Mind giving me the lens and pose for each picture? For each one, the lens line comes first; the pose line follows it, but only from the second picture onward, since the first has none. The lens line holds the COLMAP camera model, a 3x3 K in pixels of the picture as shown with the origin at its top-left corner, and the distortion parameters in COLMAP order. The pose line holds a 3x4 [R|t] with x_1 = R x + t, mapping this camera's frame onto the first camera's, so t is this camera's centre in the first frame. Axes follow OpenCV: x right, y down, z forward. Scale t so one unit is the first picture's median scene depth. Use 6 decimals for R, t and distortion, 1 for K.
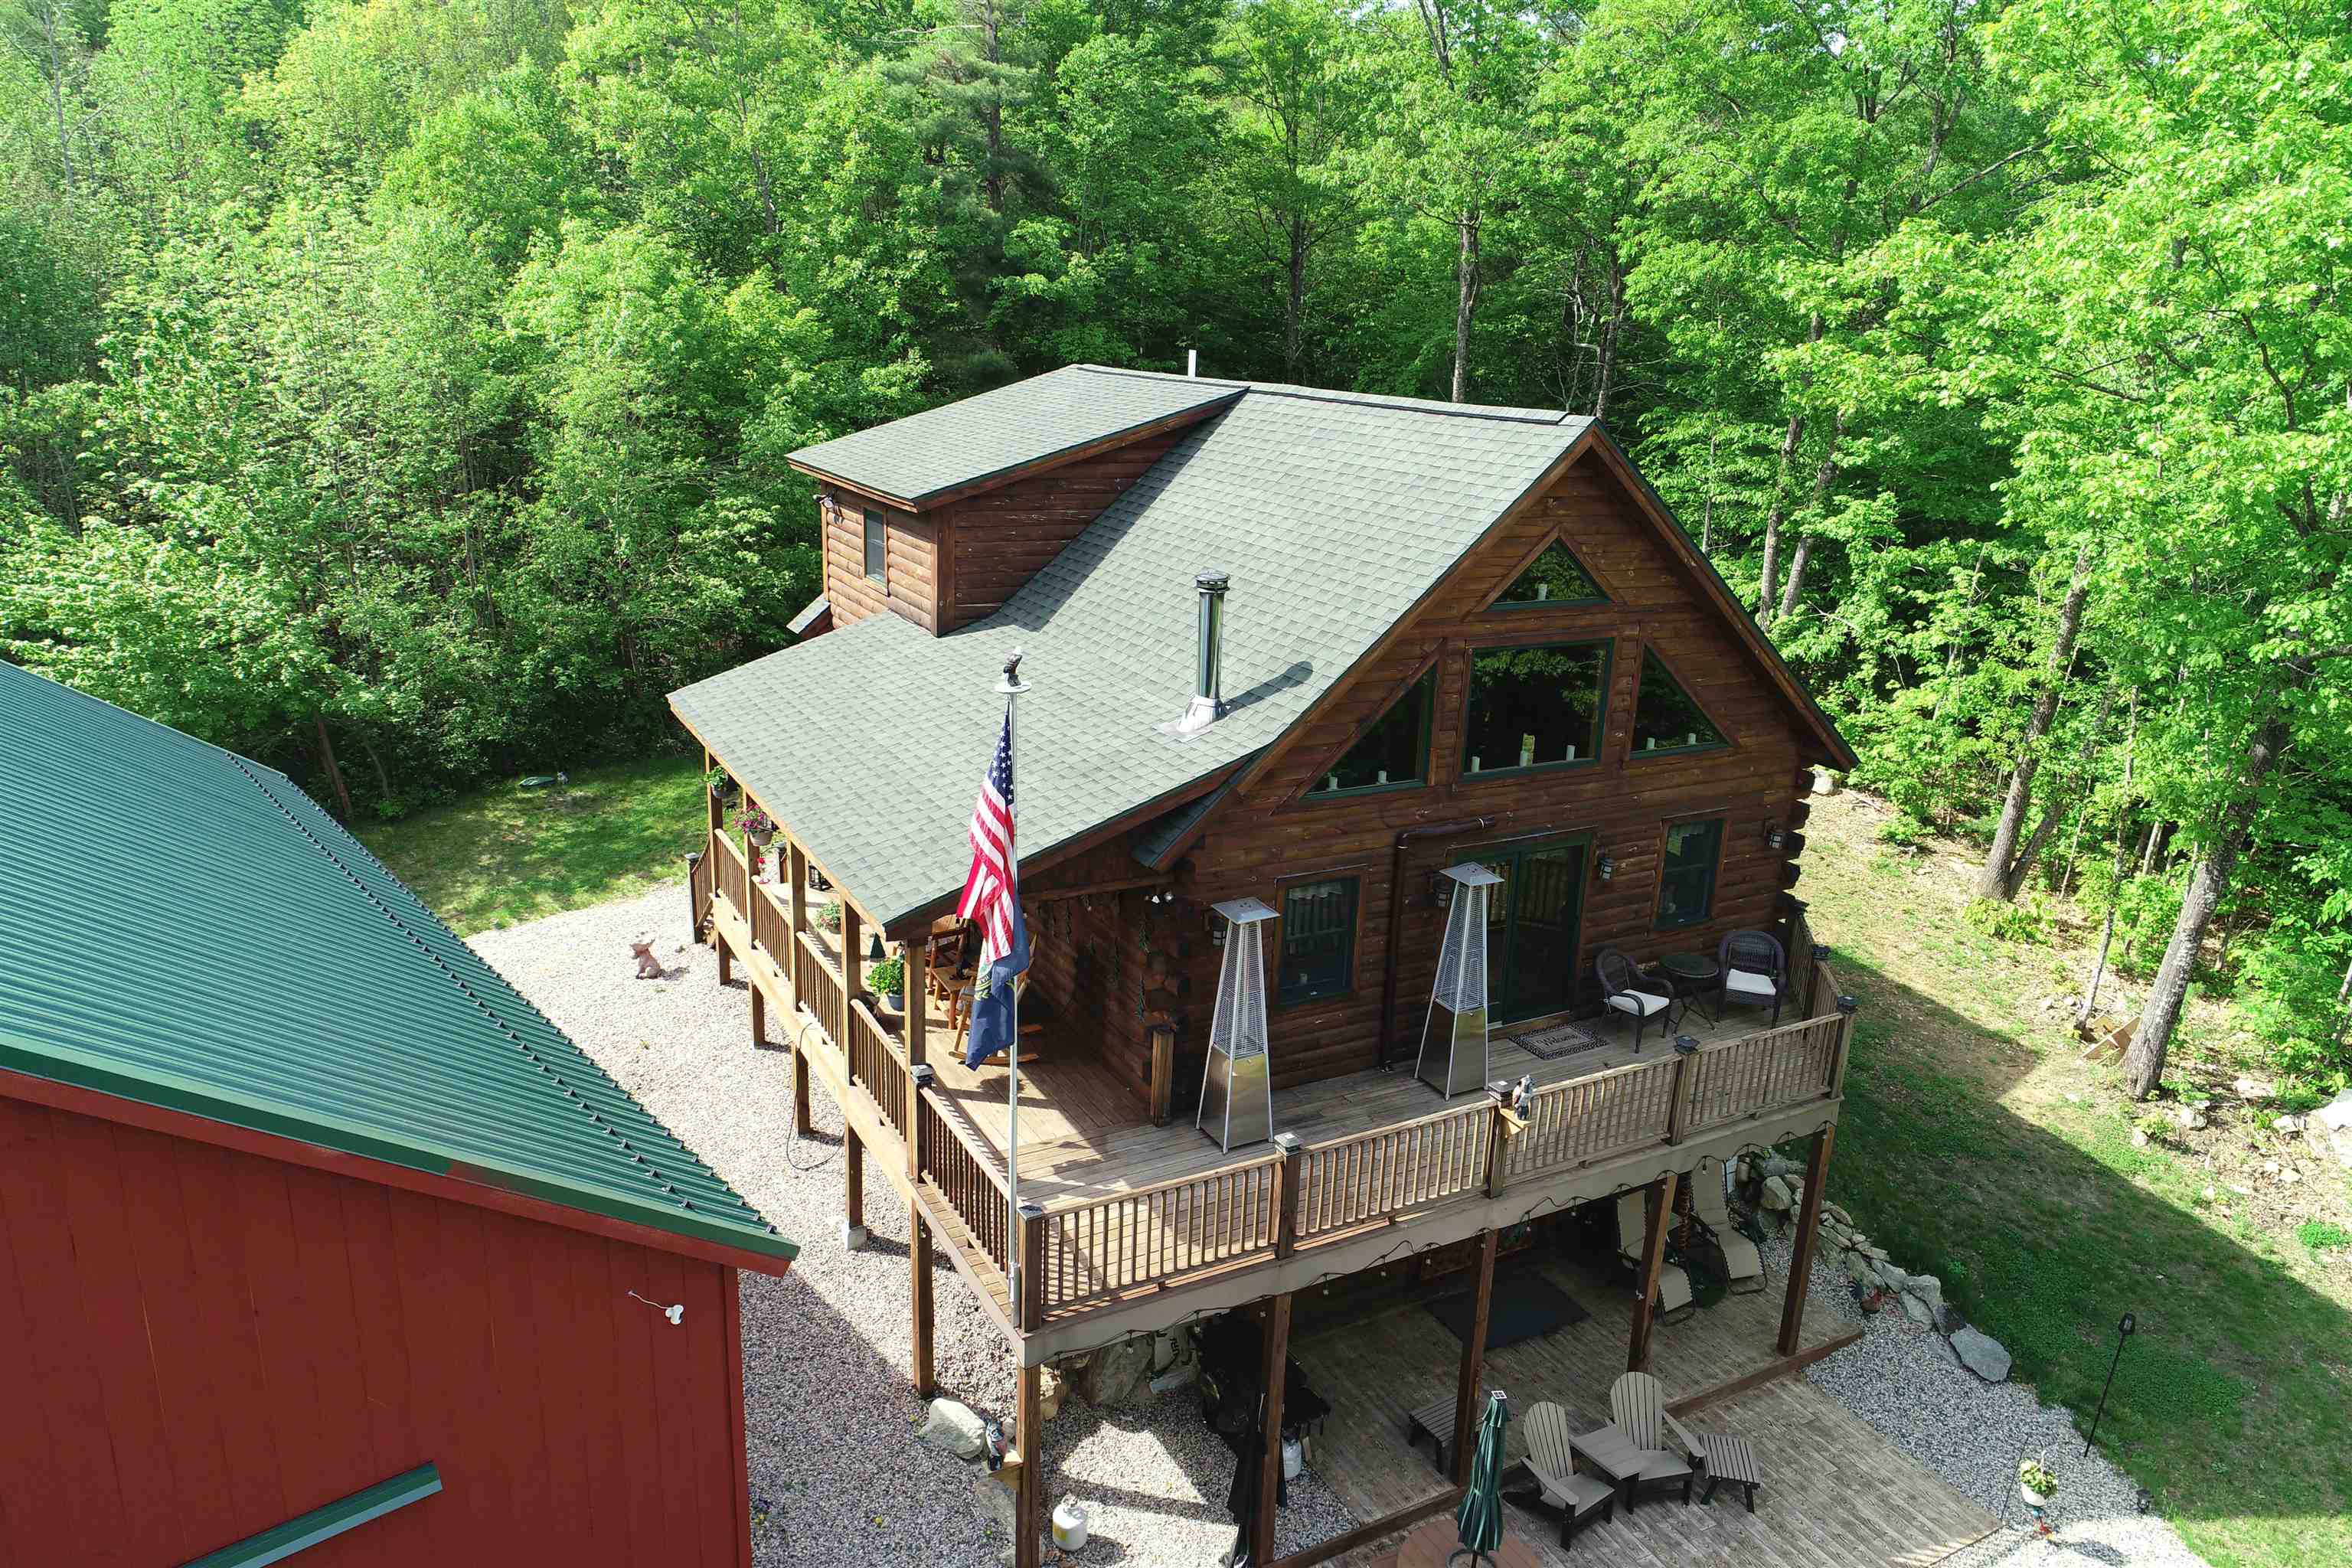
lens RADIAL K [[1553.9, 0, 1180.3], [0, 1553.9, 787.6], [0, 0, 1]] dist [-0.001395, 0.000784]
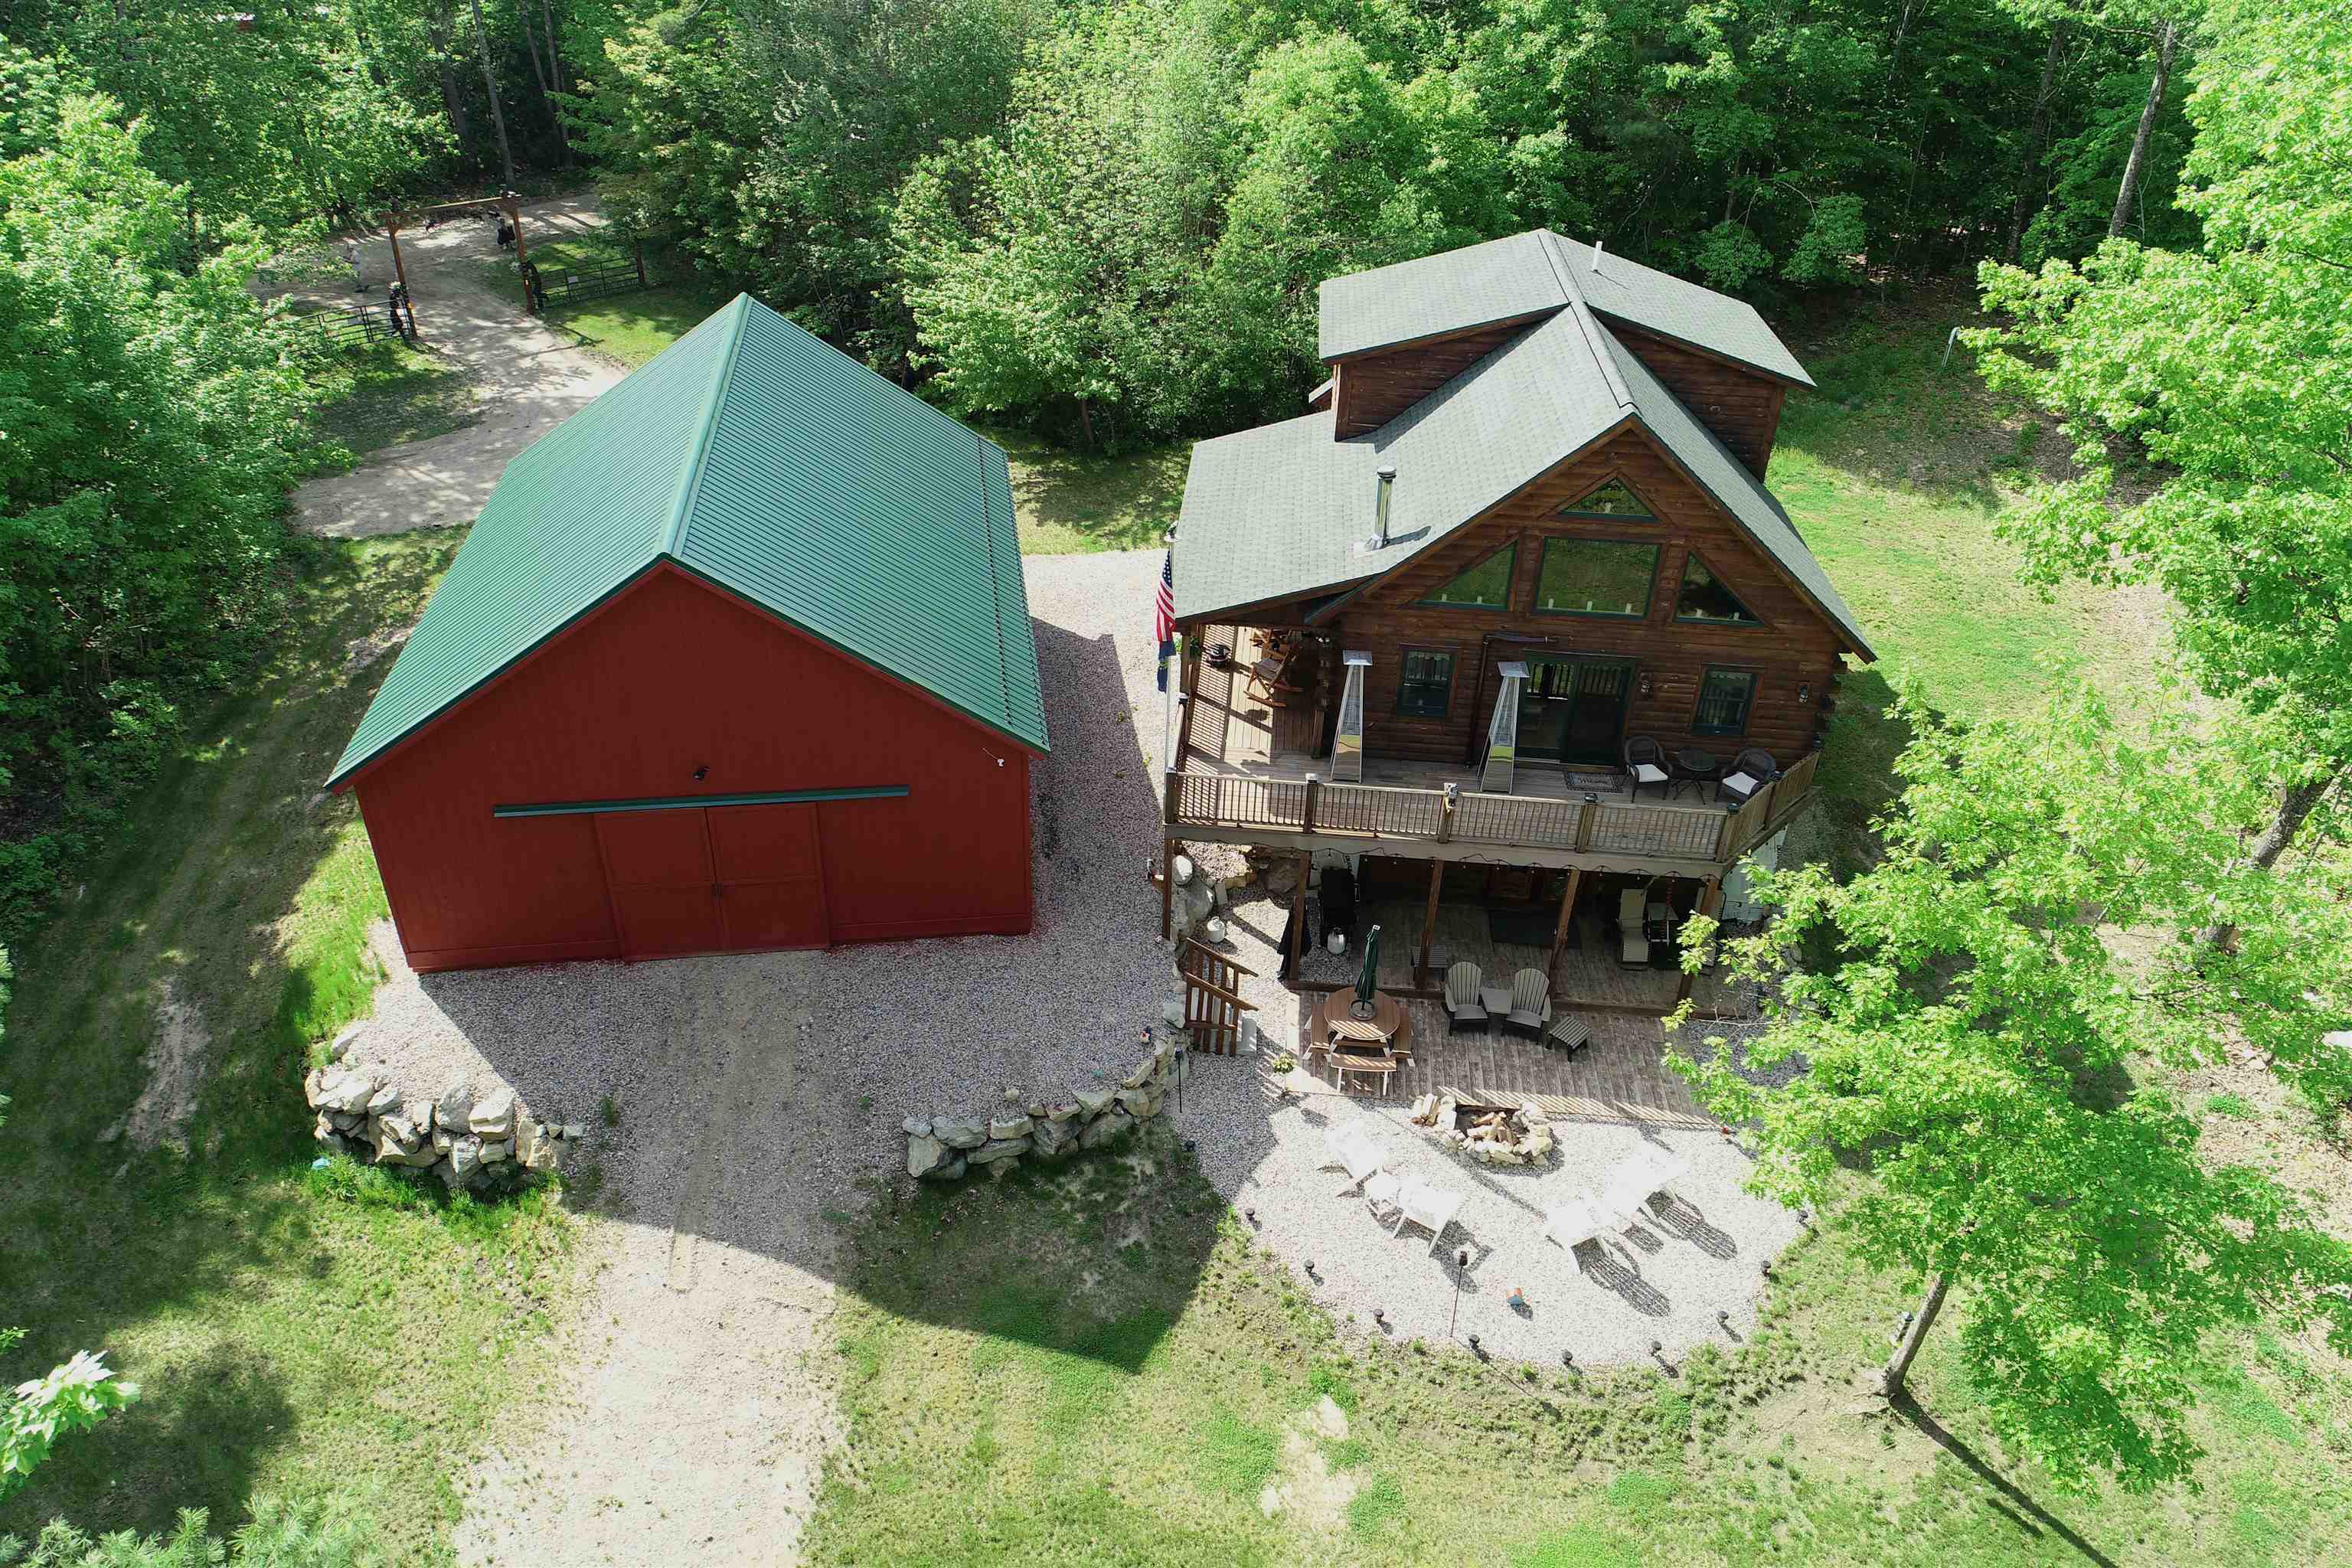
lens RADIAL K [[1553.9, 0, 1171.3], [0, 1553.9, 782.0], [0, 0, 1]] dist [-0.001395, 0.000784]
pose [[0.831606, 0.285698, -0.476244, 0.716412], [-0.153126, 0.942246, 0.297867, -0.272951], [0.533839, -0.174782, 0.827325, -0.608707]]
